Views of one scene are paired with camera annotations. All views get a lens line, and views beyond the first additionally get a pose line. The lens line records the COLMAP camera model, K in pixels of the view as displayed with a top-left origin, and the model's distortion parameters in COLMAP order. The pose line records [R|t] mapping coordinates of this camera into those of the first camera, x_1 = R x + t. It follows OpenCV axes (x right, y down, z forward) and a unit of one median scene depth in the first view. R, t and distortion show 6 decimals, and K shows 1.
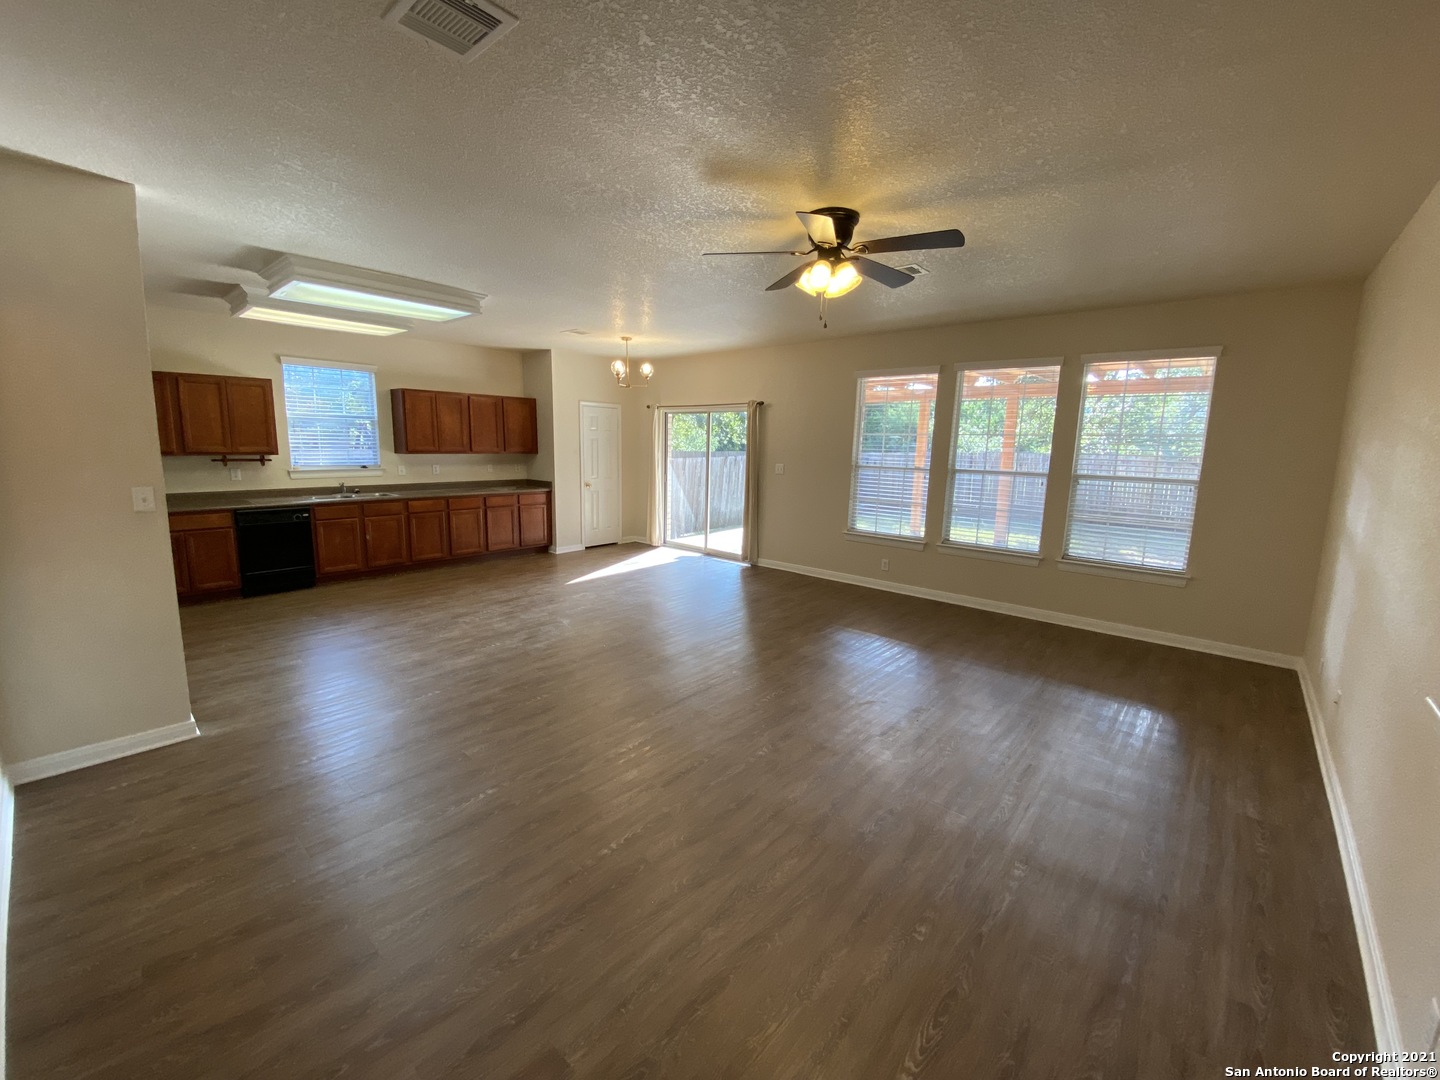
lens RADIAL K [[582.1, 0, 715.0], [0, 582.1, 532.2], [0, 0, 1]] dist [0.030570, -0.020589]
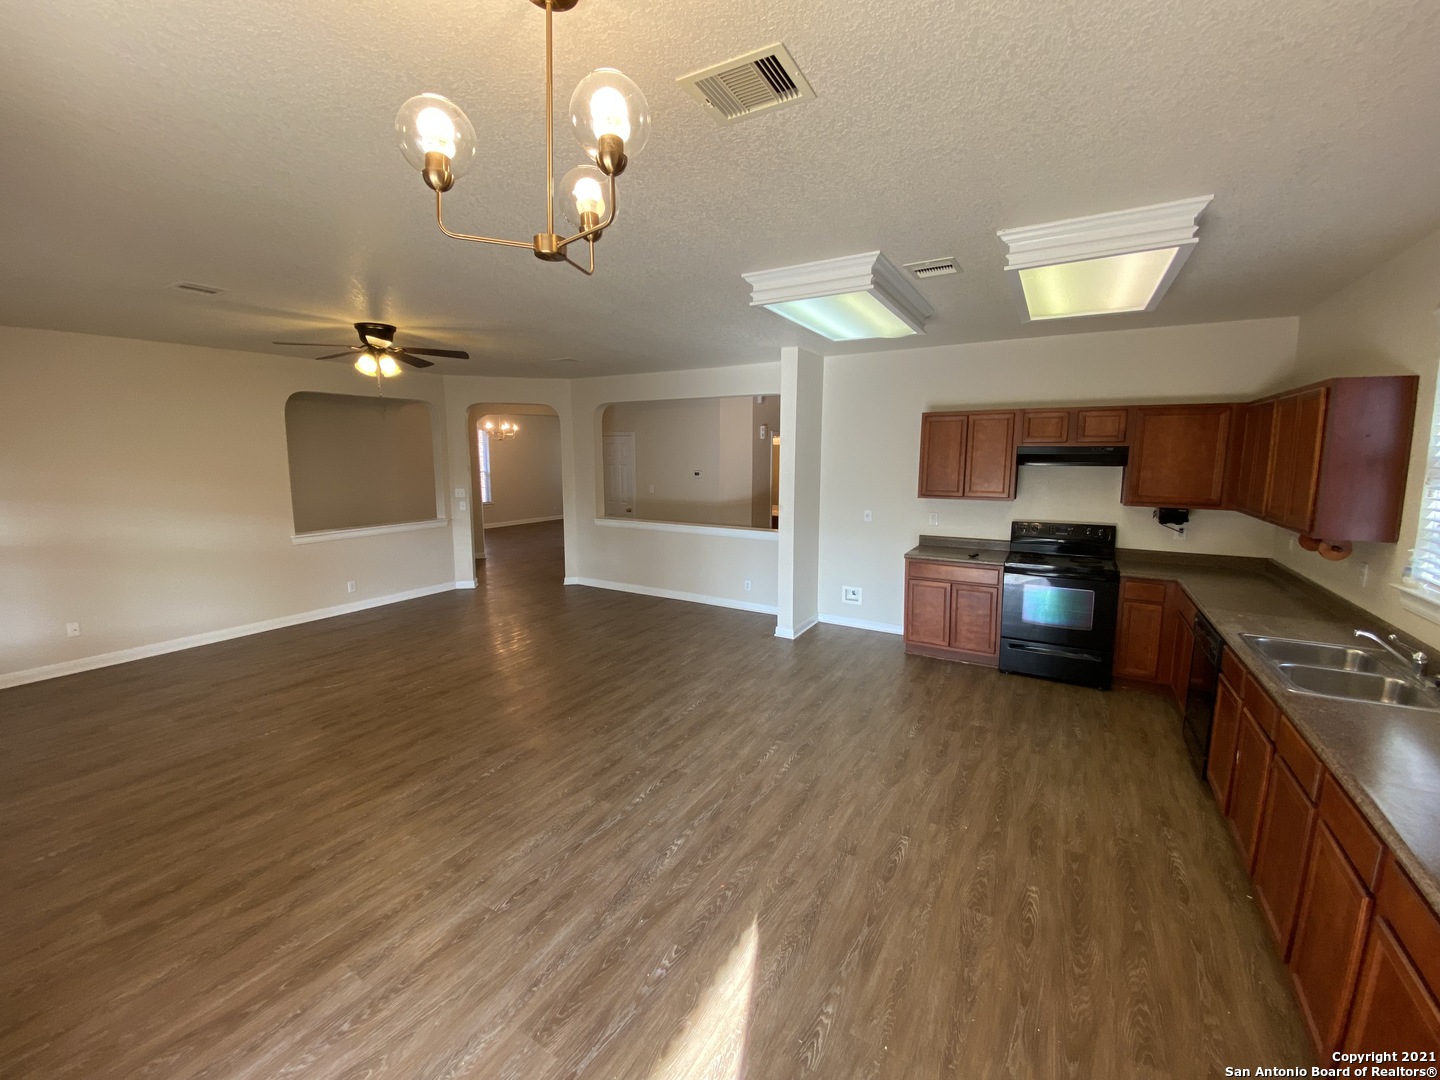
lens RADIAL K [[582.1, 0, 715.0], [0, 582.1, 532.2], [0, 0, 1]] dist [0.030570, -0.020589]
pose [[-0.982738, 0.010695, -0.184693, -0.183454], [-0.043306, 0.957291, 0.285864, -0.245286], [0.179862, 0.288928, -0.940303, 1.331203]]
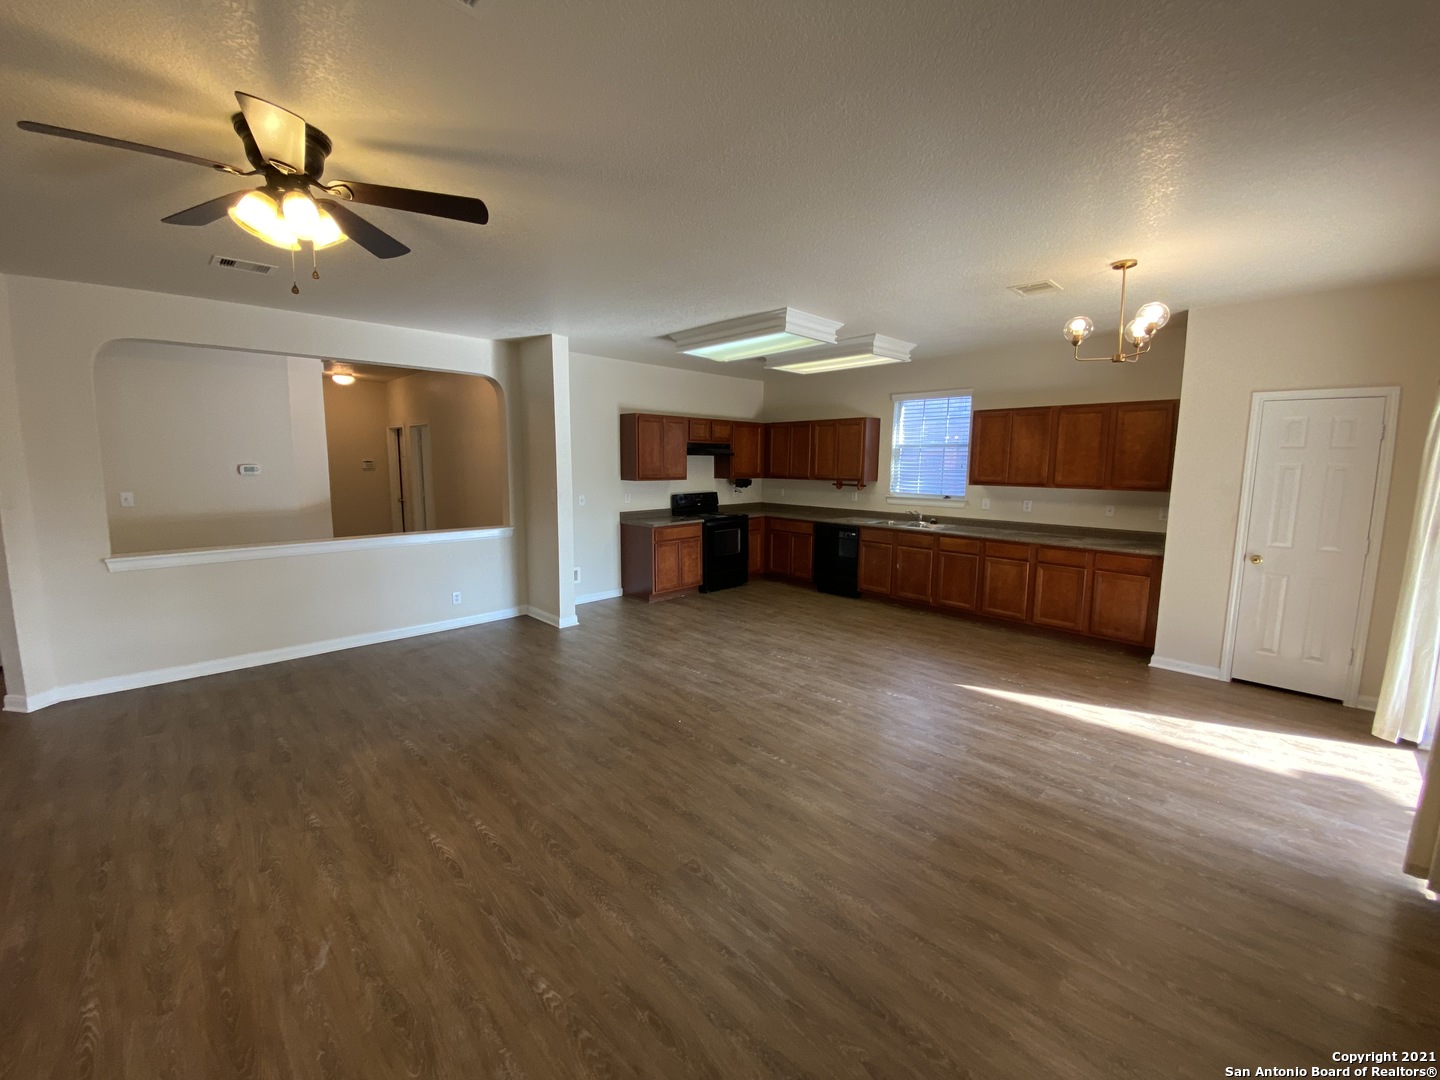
lens RADIAL K [[582.1, 0, 715.0], [0, 582.1, 532.2], [0, 0, 1]] dist [0.030570, -0.020589]
pose [[-0.075624, 0.105391, -0.991551, 0.426986], [-0.165258, 0.979322, 0.116695, -0.117447], [0.983347, 0.172687, -0.056644, 0.783132]]
